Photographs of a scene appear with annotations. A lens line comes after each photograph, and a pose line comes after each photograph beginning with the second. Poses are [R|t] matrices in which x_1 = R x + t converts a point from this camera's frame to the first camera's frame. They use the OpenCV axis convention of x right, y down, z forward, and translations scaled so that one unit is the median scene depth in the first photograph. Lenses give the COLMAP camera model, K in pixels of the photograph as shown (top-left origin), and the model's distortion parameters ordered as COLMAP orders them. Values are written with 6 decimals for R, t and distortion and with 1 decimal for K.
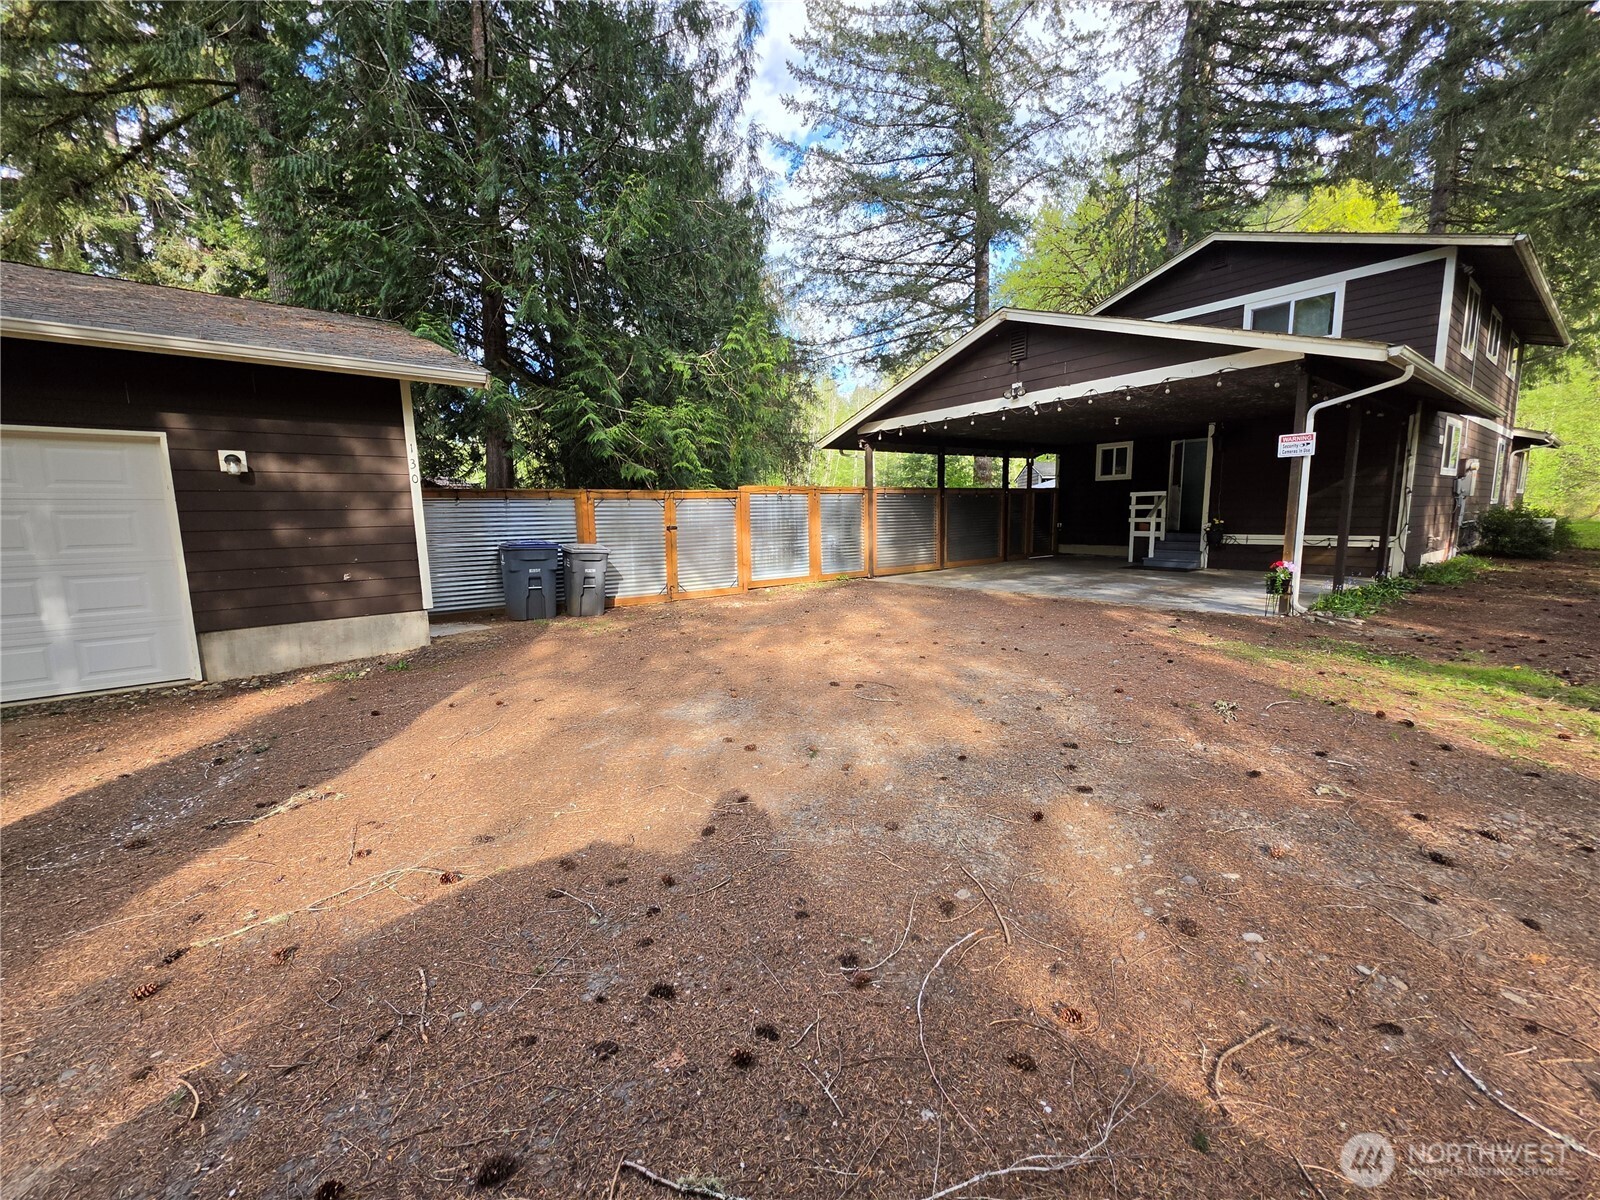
lens RADIAL K [[647.7, 0, 808.9], [0, 647.7, 605.5], [0, 0, 1]] dist [-0.004312, 0.000953]
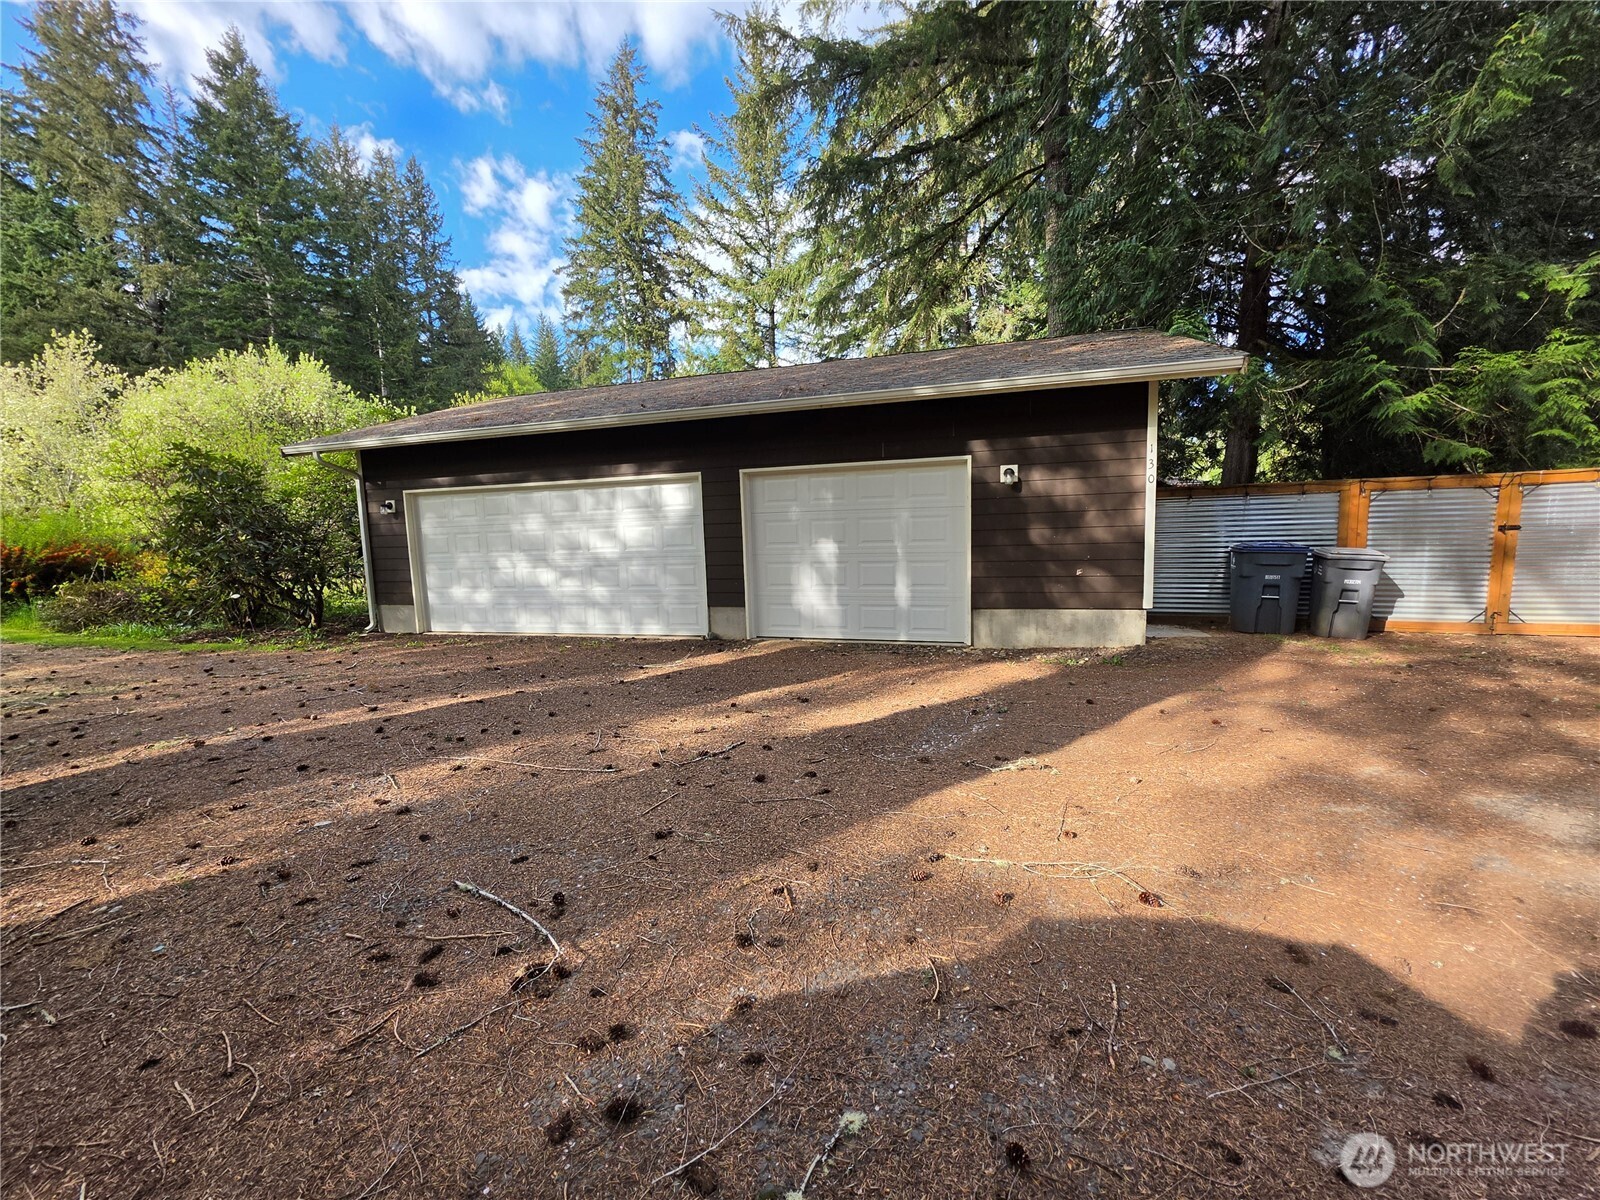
lens RADIAL K [[647.7, 0, 808.9], [0, 647.7, 605.5], [0, 0, 1]] dist [-0.004312, 0.000953]
pose [[0.533608, 0.100743, -0.839710, -0.026381], [-0.100675, 0.993387, 0.055204, -0.002040], [0.839718, 0.055081, 0.540222, 0.018602]]
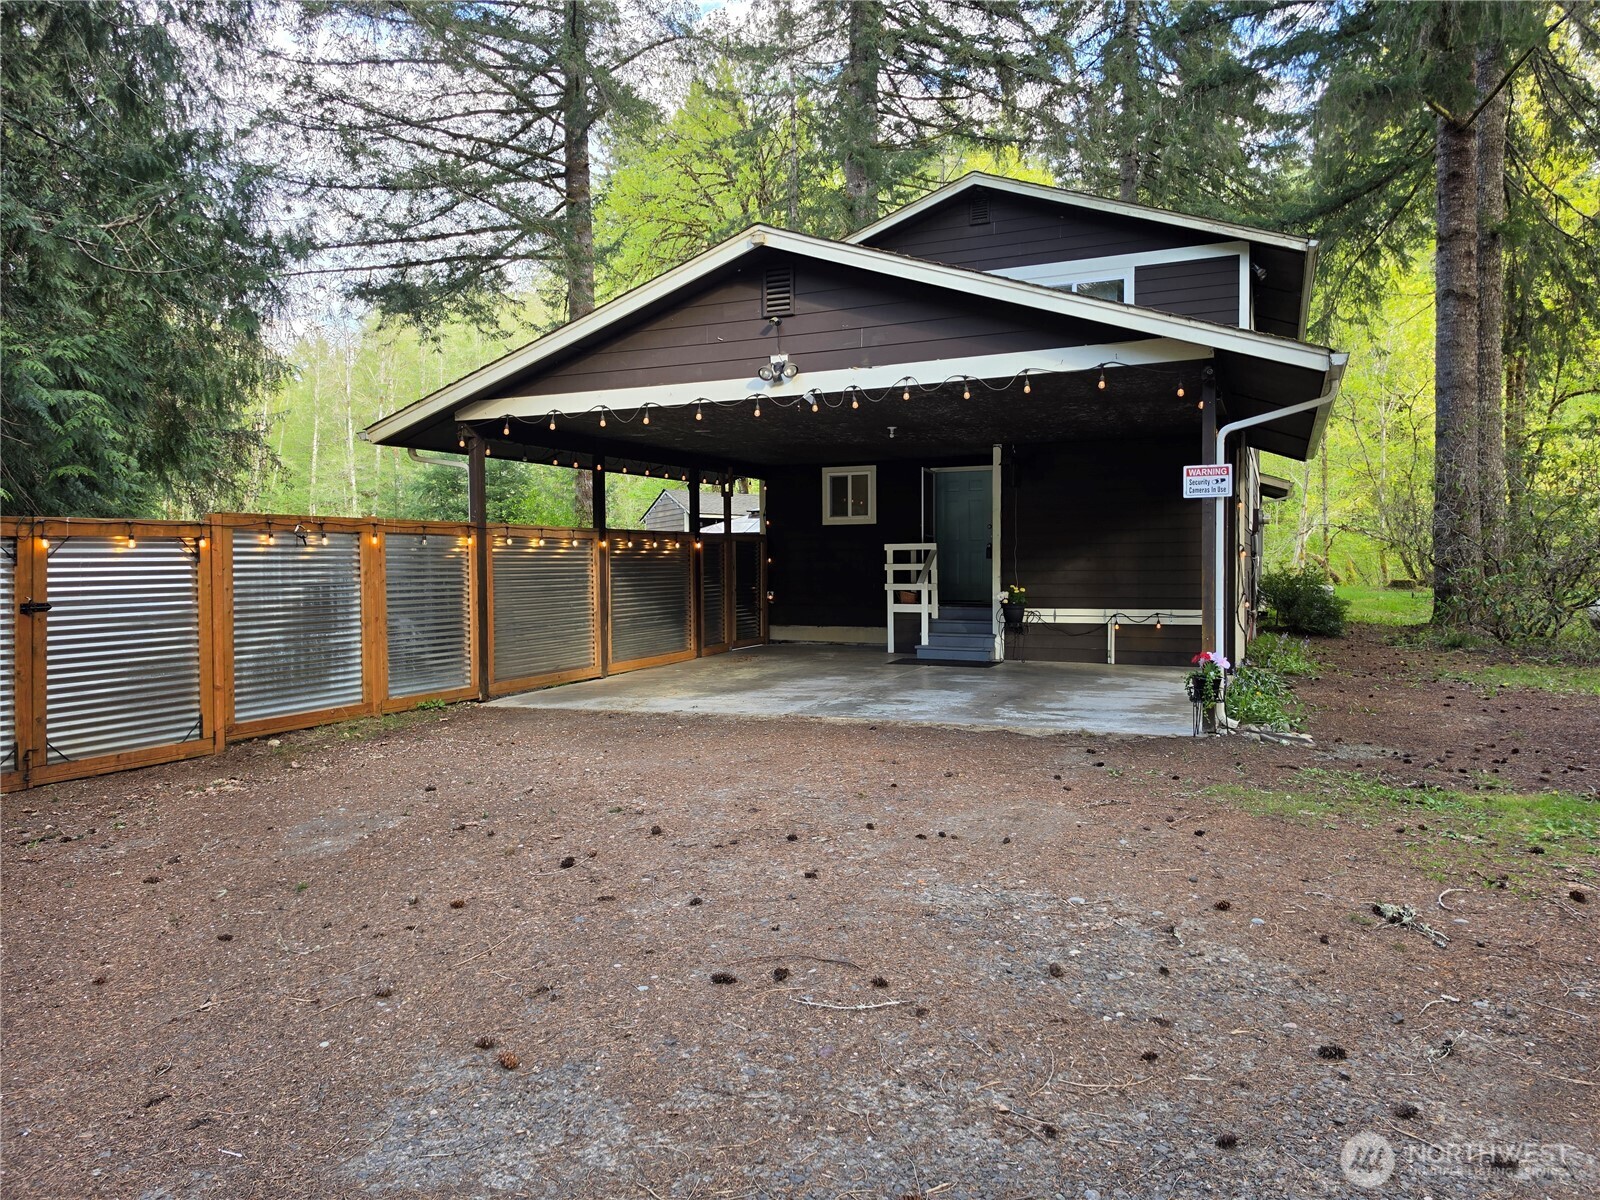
lens RADIAL K [[1089.3, 0, 805.8], [0, 1089.3, 592.5], [0, 0, 1]] dist [0.115539, -0.182131]
pose [[0.871027, -0.001758, 0.491233, -0.126934], [0.061706, 0.992464, -0.105862, -0.023948], [-0.487345, 0.122521, 0.864571, 0.148778]]
